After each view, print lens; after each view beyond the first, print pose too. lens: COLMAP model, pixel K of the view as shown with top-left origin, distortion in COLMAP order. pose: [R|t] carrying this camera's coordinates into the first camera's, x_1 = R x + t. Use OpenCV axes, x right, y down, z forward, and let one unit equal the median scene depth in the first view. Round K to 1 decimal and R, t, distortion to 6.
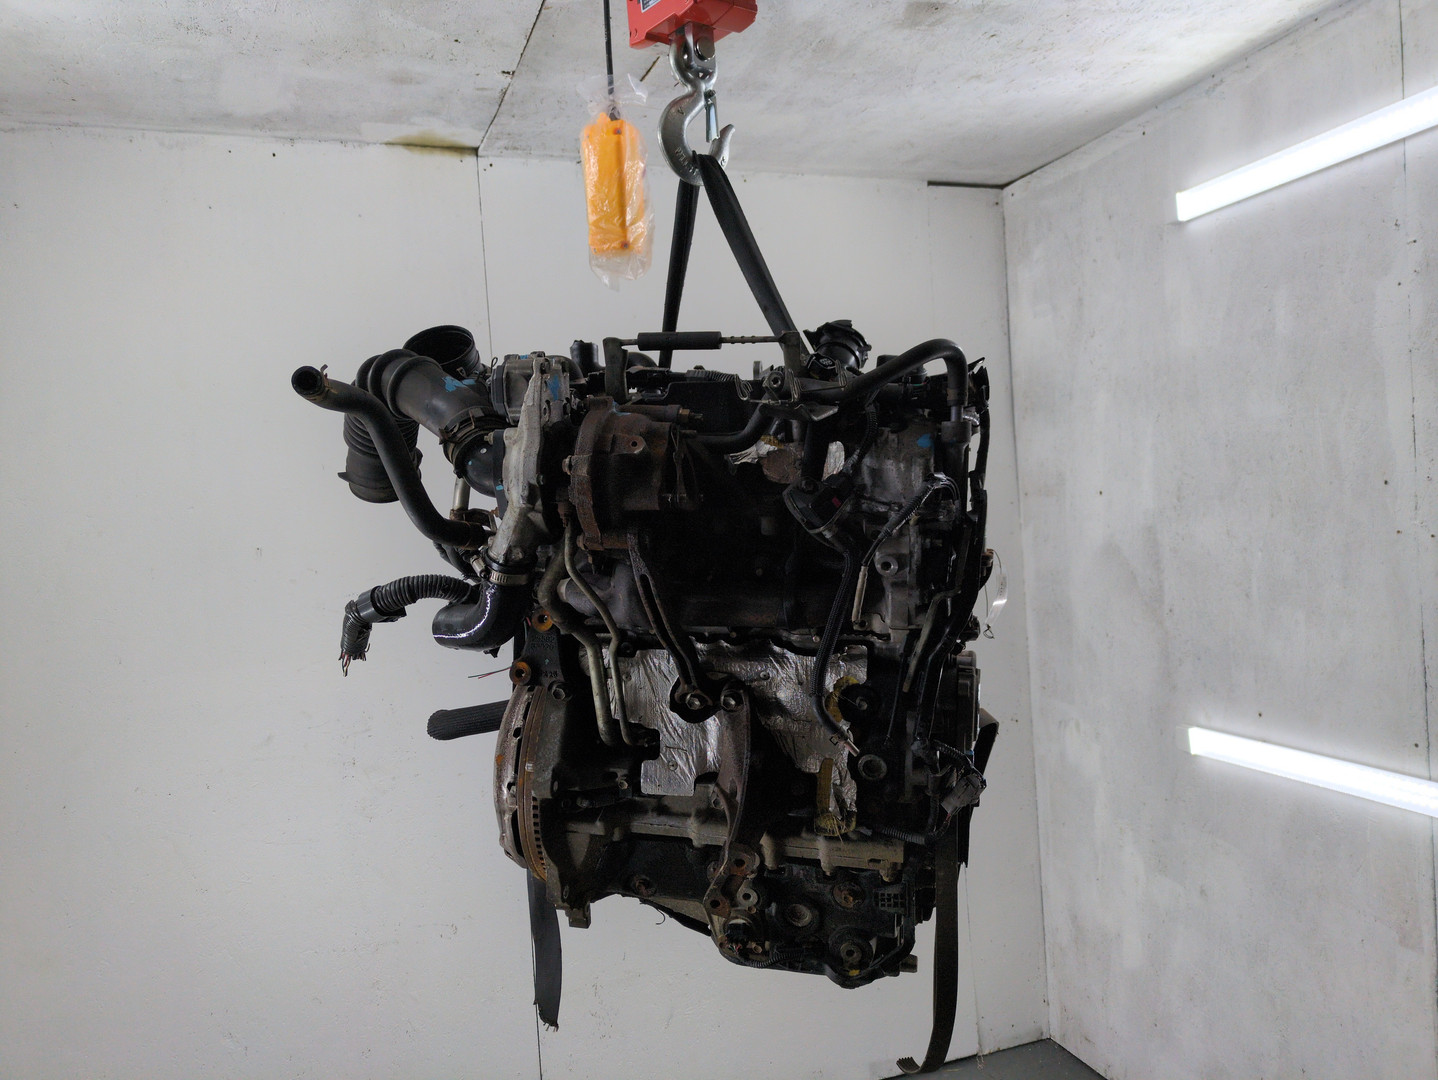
lens RADIAL K [[1063.6, 0, 724.3], [0, 1063.6, 553.0], [0, 0, 1]] dist [0.010690, -0.006408]
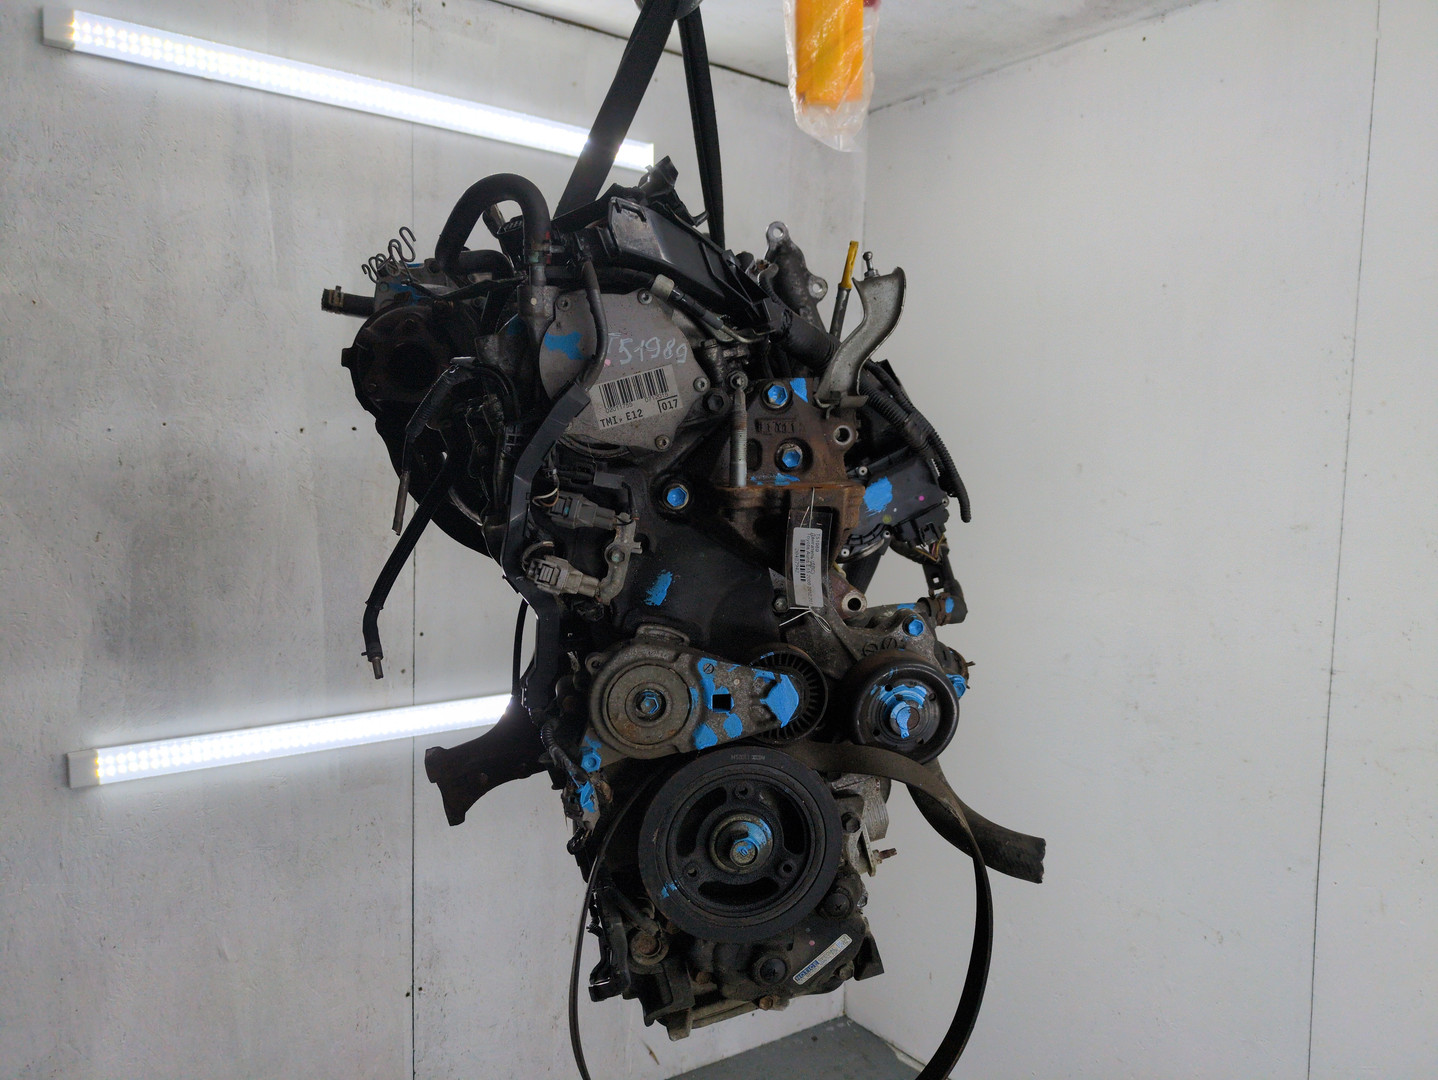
lens RADIAL K [[1063.6, 0, 722.1], [0, 1063.6, 563.0], [0, 0, 1]] dist [0.010690, -0.006408]
pose [[0.301401, 0.144134, -0.942541, 0.375260], [-0.080475, 0.988827, 0.125478, -0.011007], [0.950095, 0.038032, 0.309633, 0.360025]]
